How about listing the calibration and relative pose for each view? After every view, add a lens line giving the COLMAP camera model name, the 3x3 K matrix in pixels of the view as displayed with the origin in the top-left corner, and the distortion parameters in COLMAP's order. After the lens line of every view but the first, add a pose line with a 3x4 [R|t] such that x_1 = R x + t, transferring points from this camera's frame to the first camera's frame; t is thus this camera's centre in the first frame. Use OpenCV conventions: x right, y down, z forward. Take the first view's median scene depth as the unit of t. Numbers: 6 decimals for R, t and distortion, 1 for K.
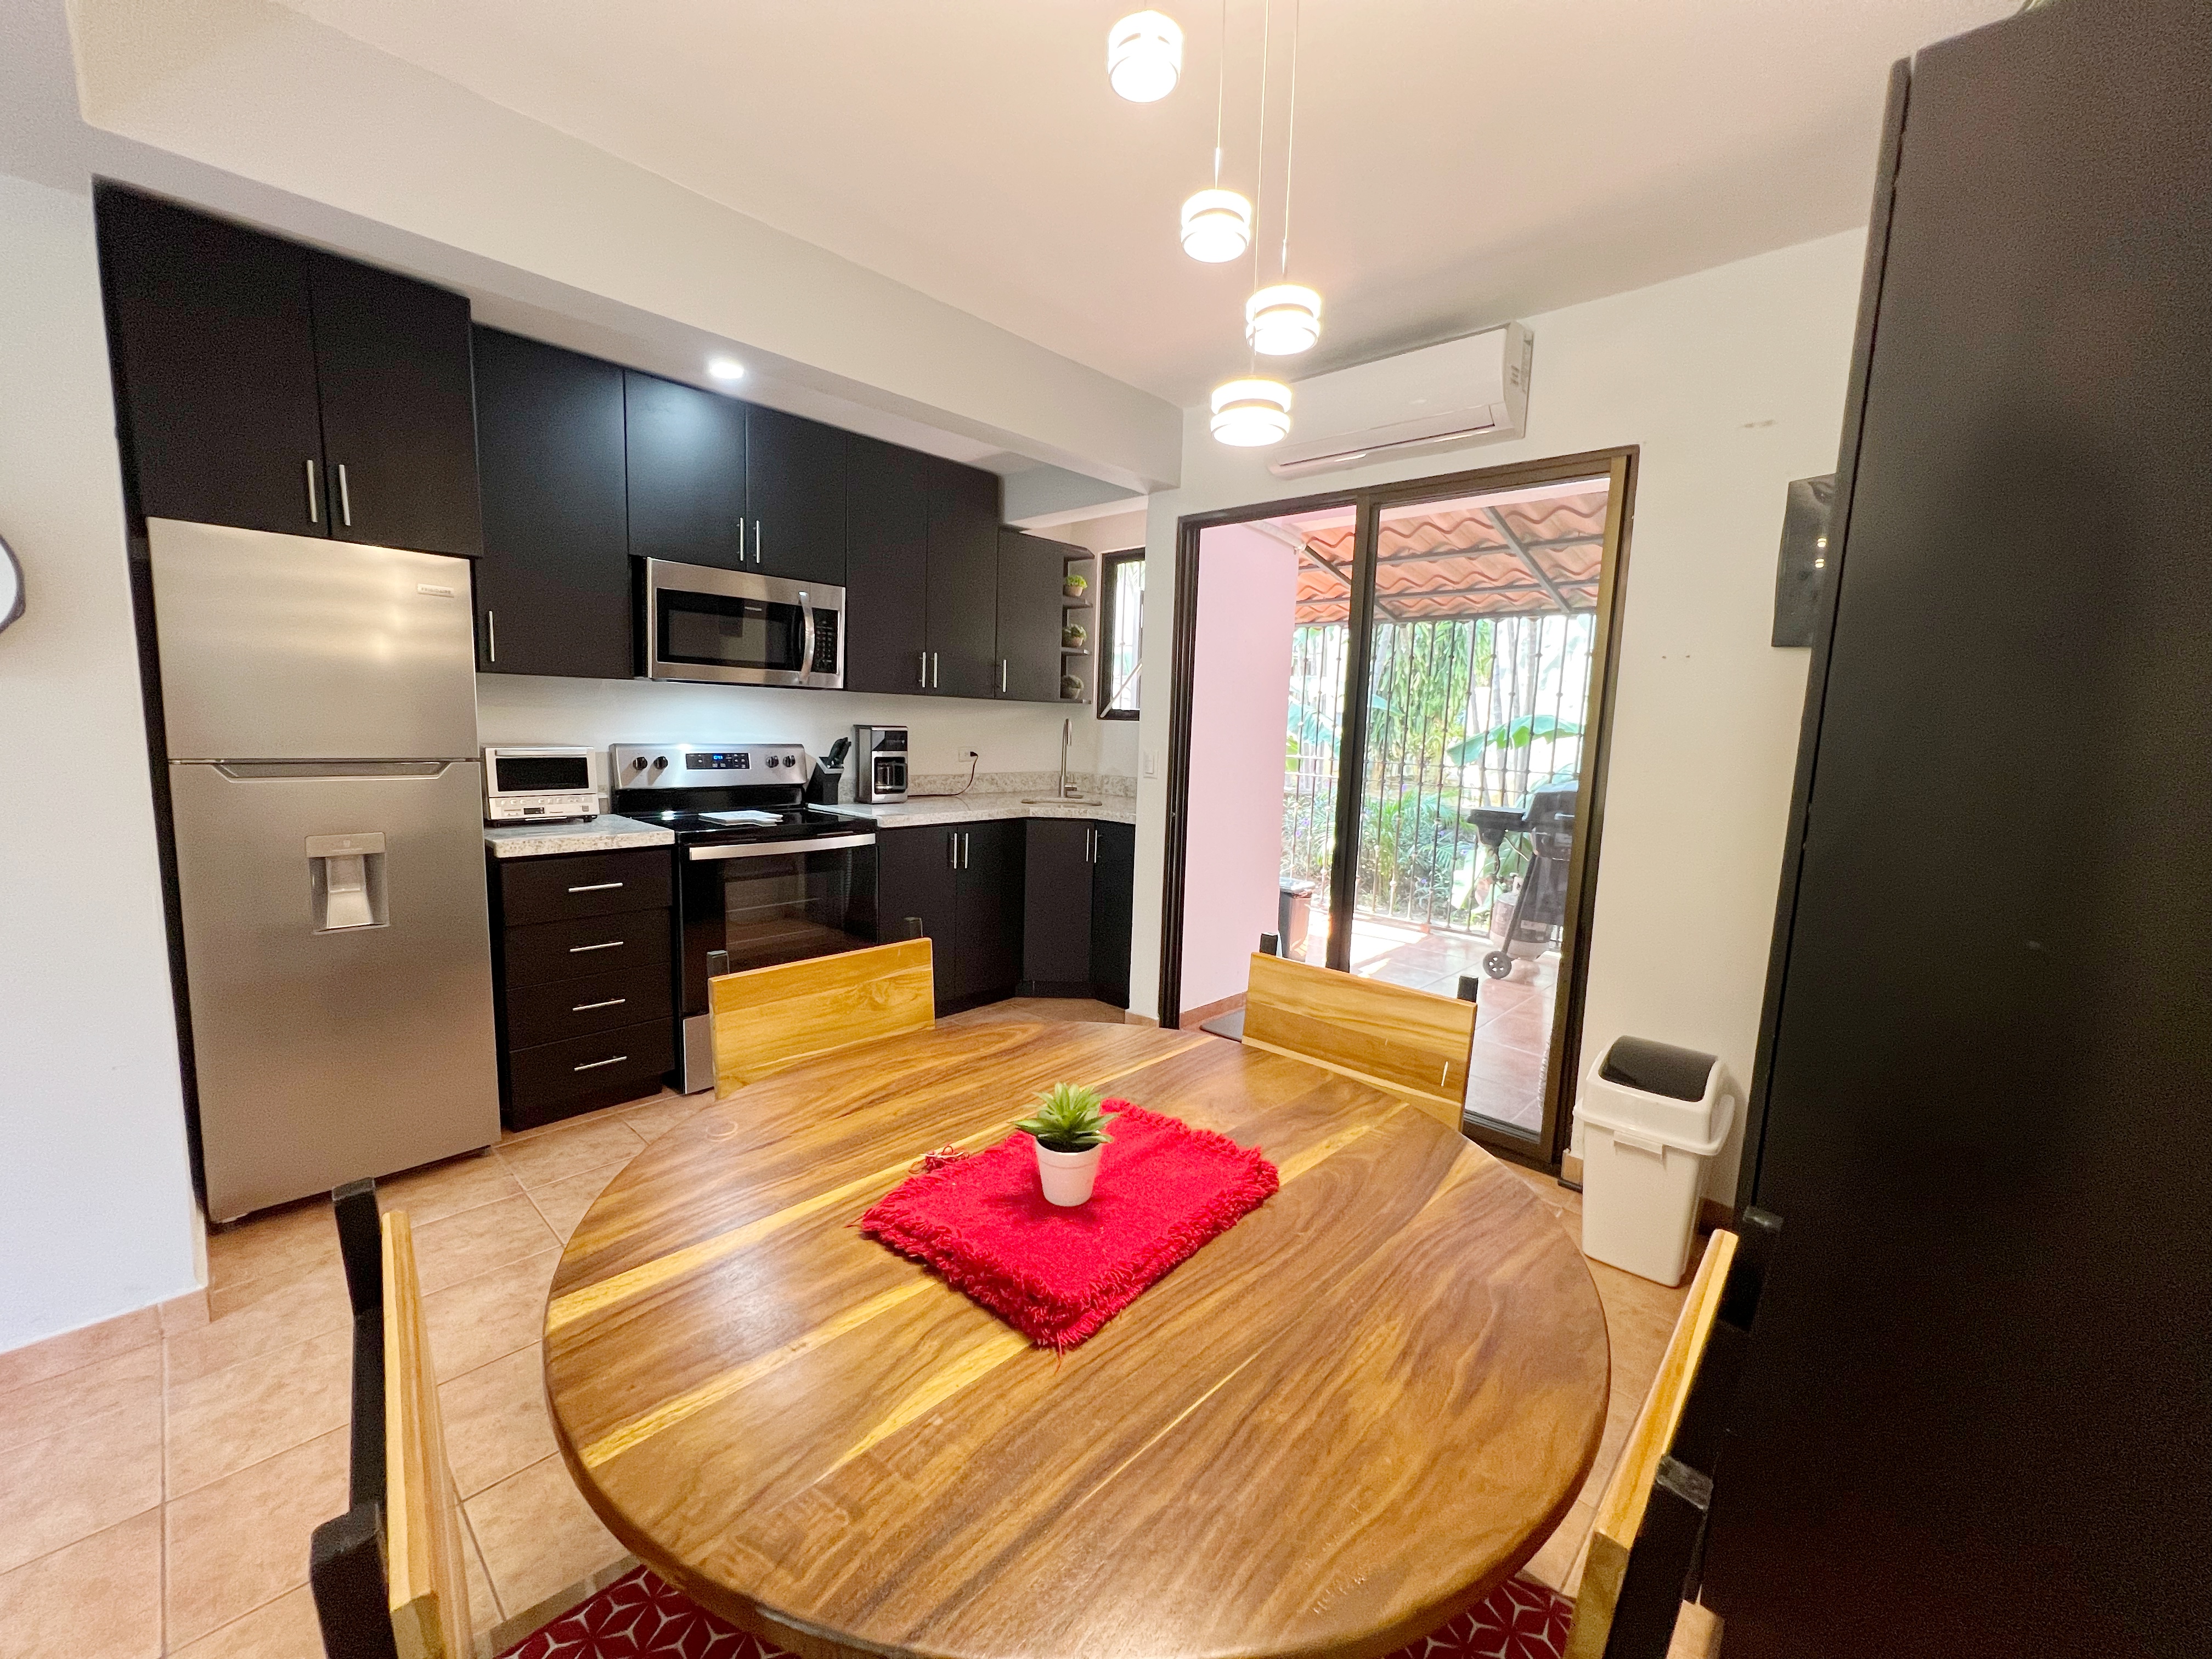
lens RADIAL K [[880.8, 0, 1095.1], [0, 880.8, 824.8], [0, 0, 1]] dist [-0.003840, 0.000412]
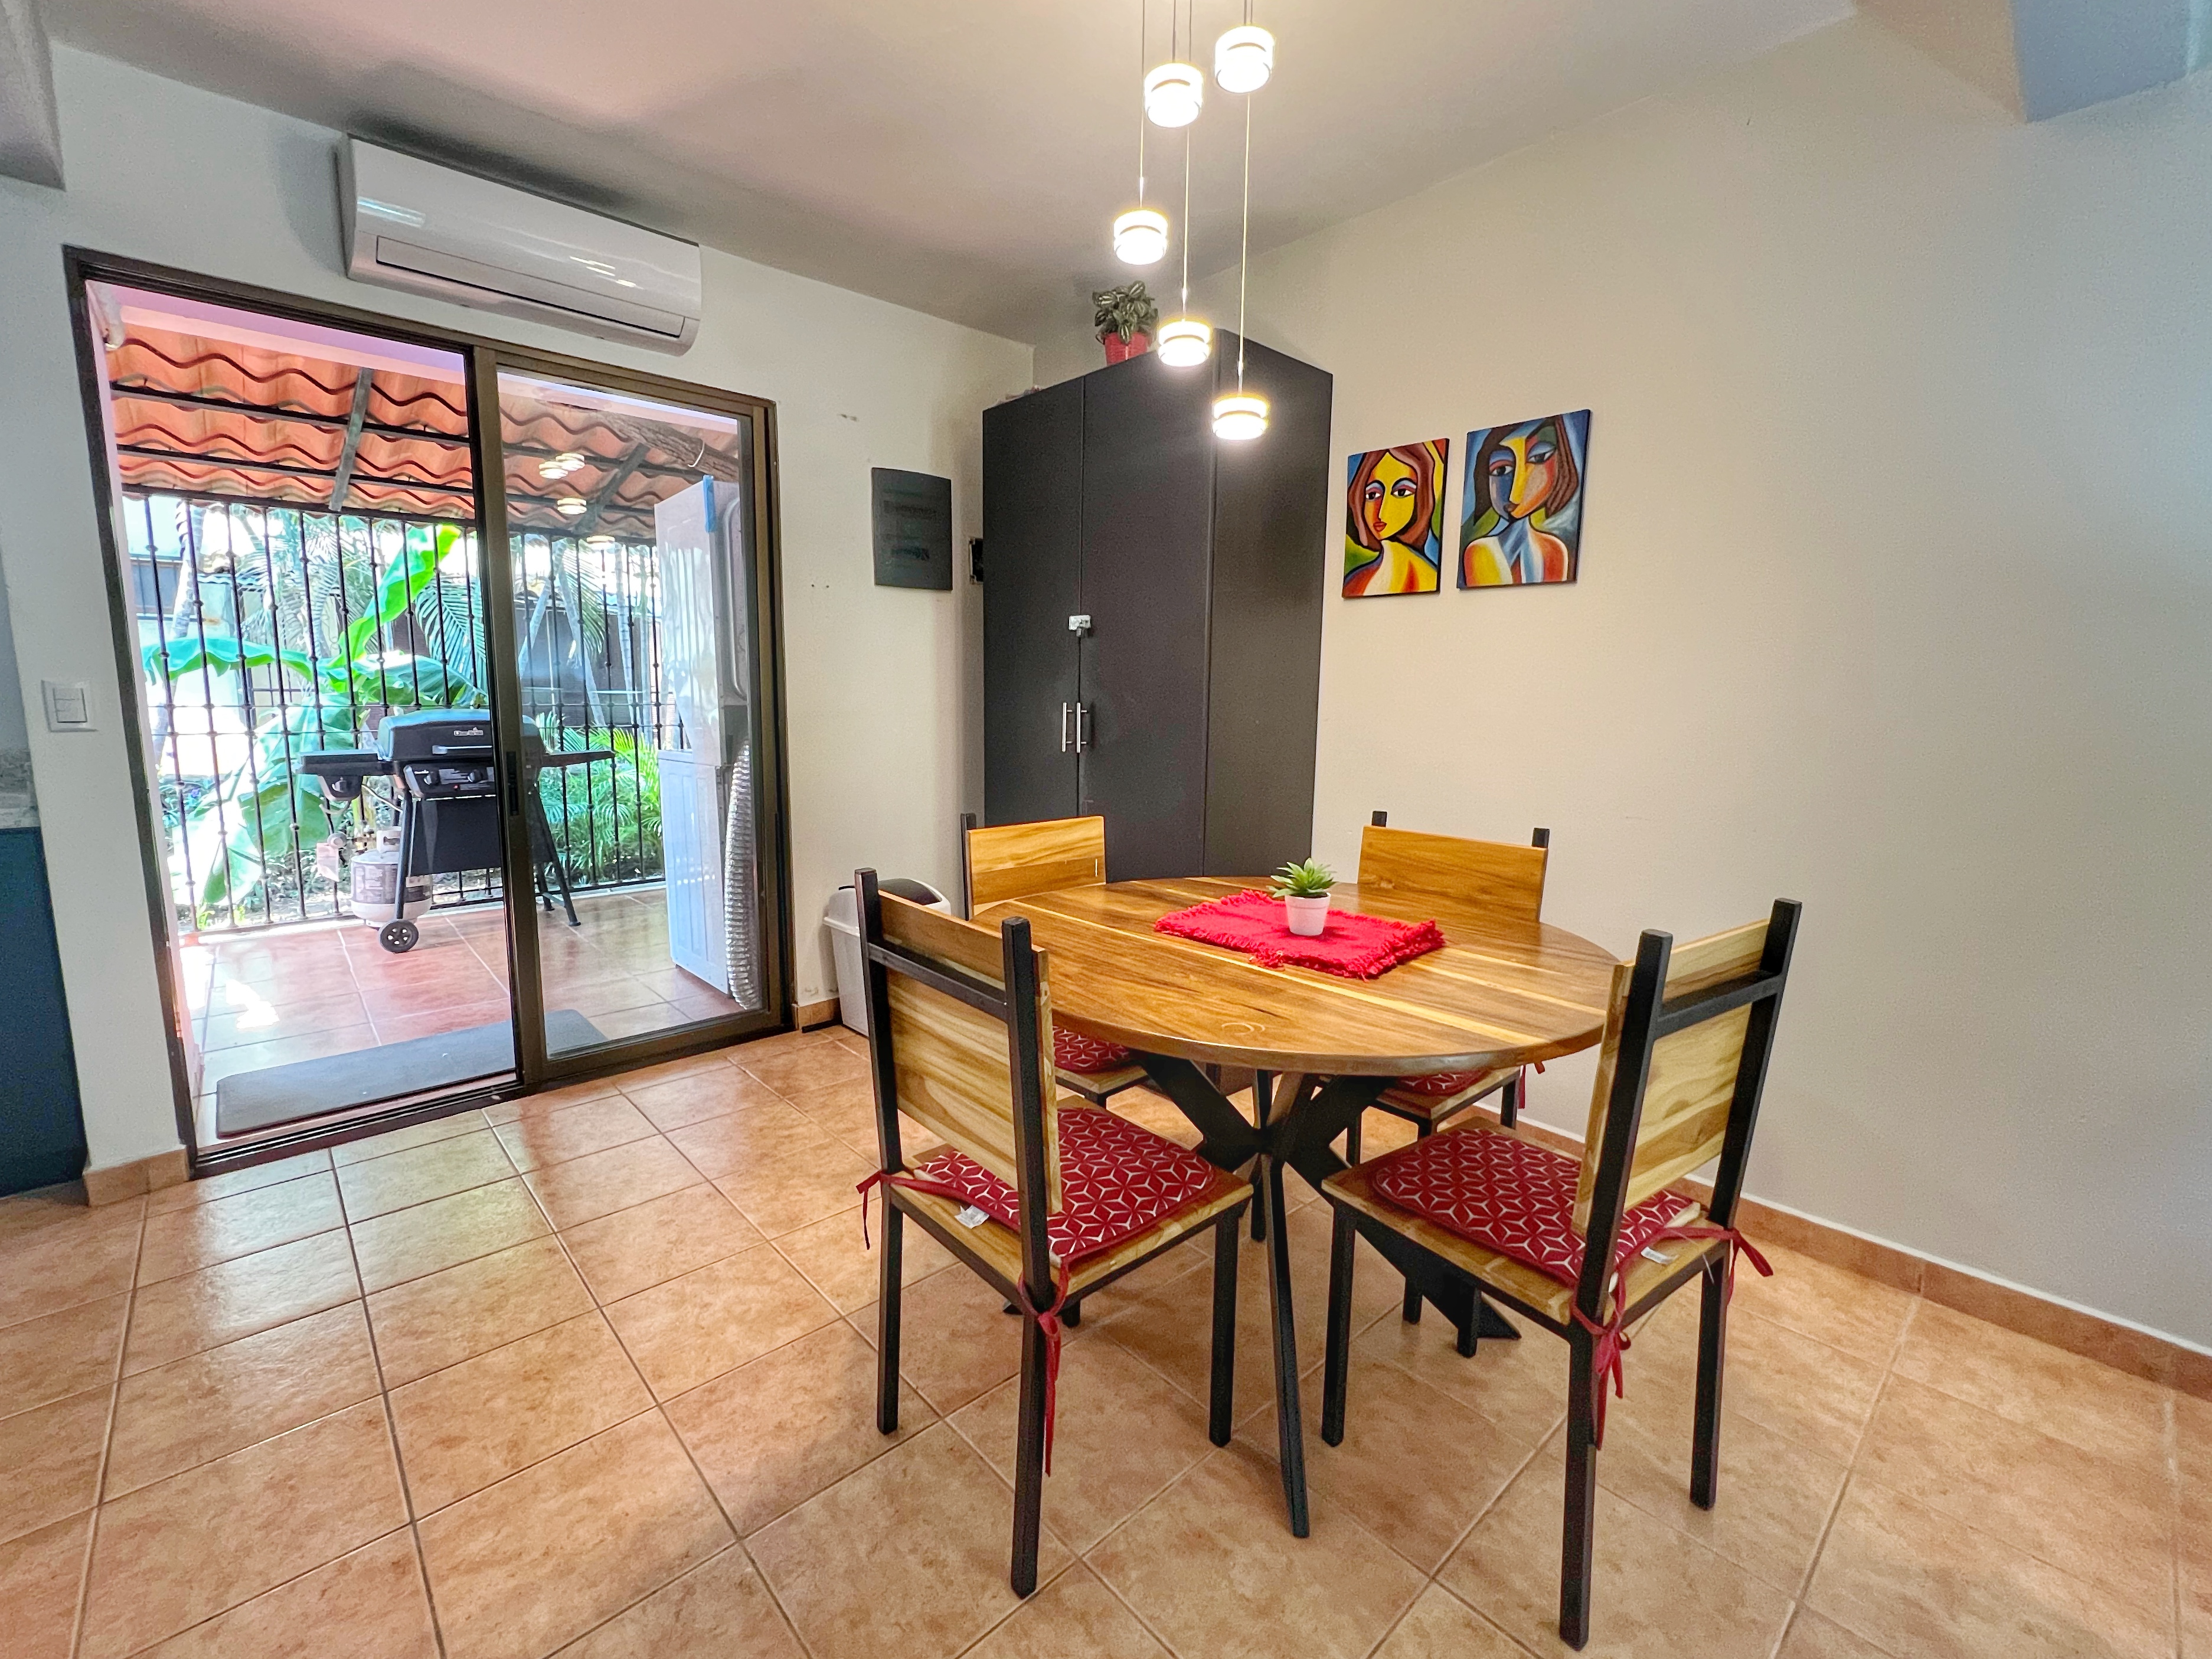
lens RADIAL K [[948.6, 0, 1079.1], [0, 948.6, 822.7], [0, 0, 1]] dist [-0.000951, -0.000055]
pose [[0.086928, -0.169388, 0.981708, -0.506295], [0.114970, 0.980560, 0.159010, -0.021985], [-0.989558, 0.099044, 0.104713, 0.370358]]
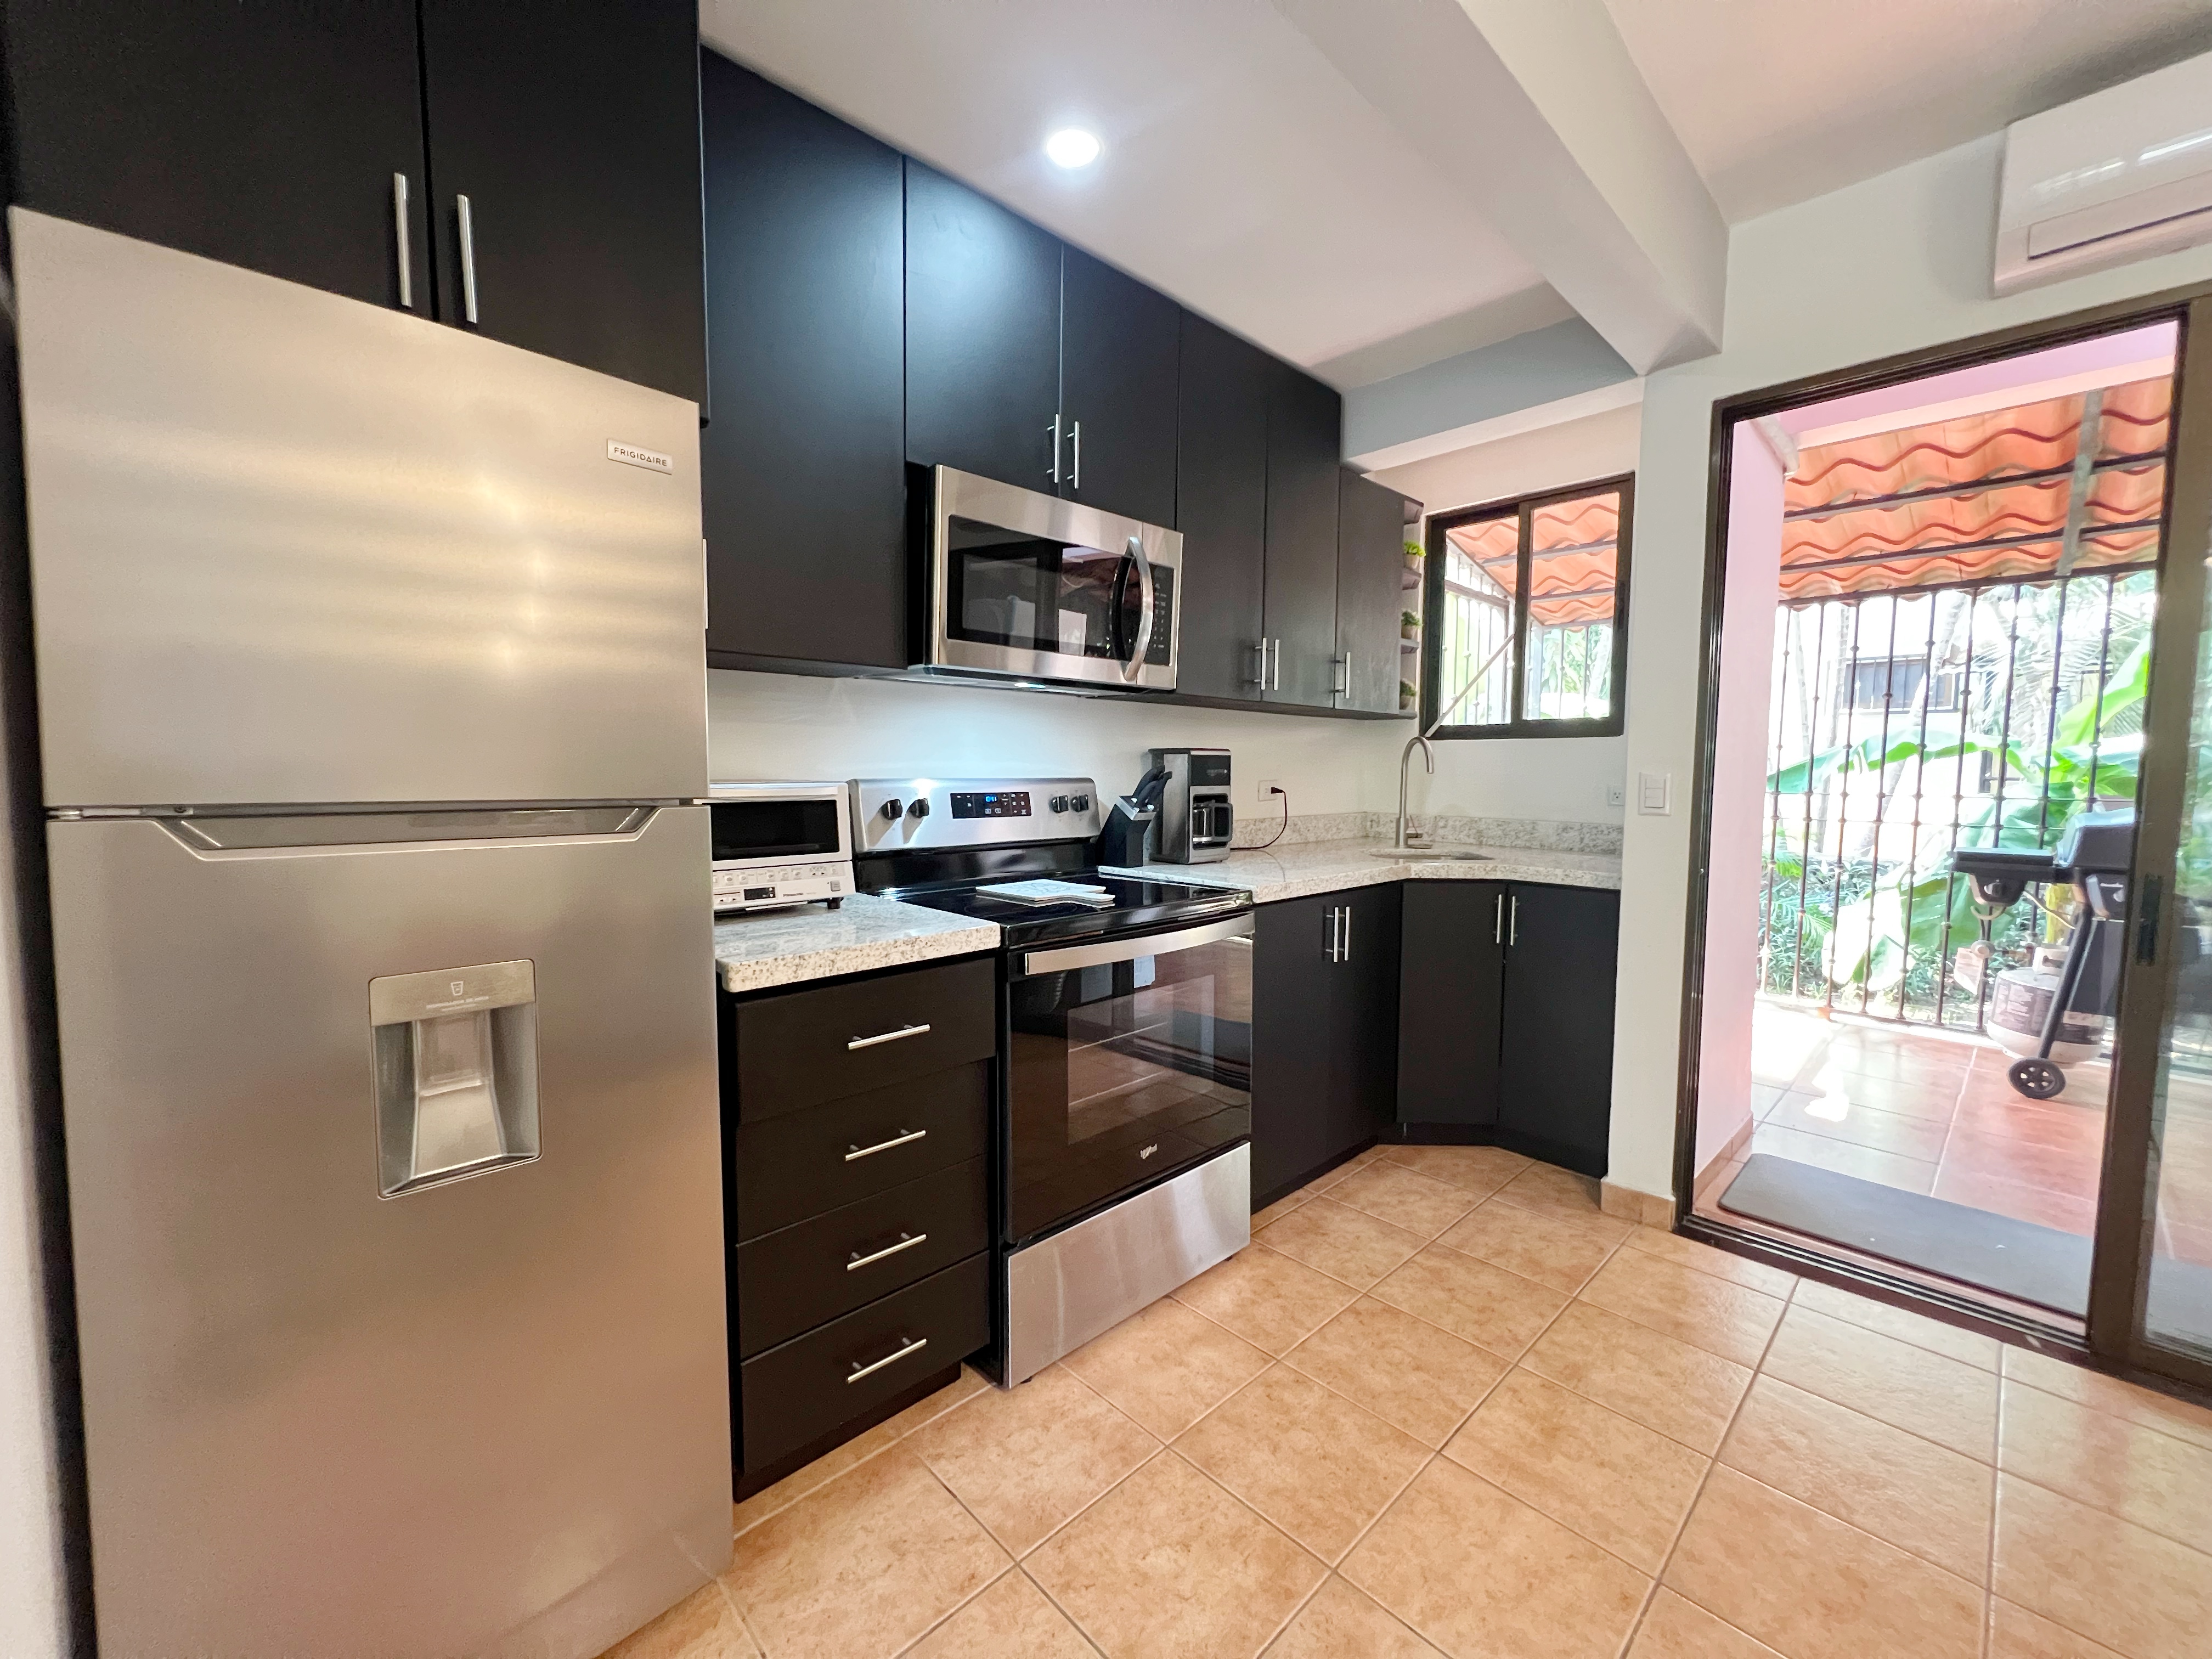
lens RADIAL K [[880.8, 0, 1095.1], [0, 880.8, 824.8], [0, 0, 1]] dist [-0.003840, 0.000412]
pose [[0.997686, -0.022970, -0.063996, -0.327380], [0.019463, 0.998302, -0.054904, -0.021322], [0.065148, 0.053531, 0.996439, 0.375696]]
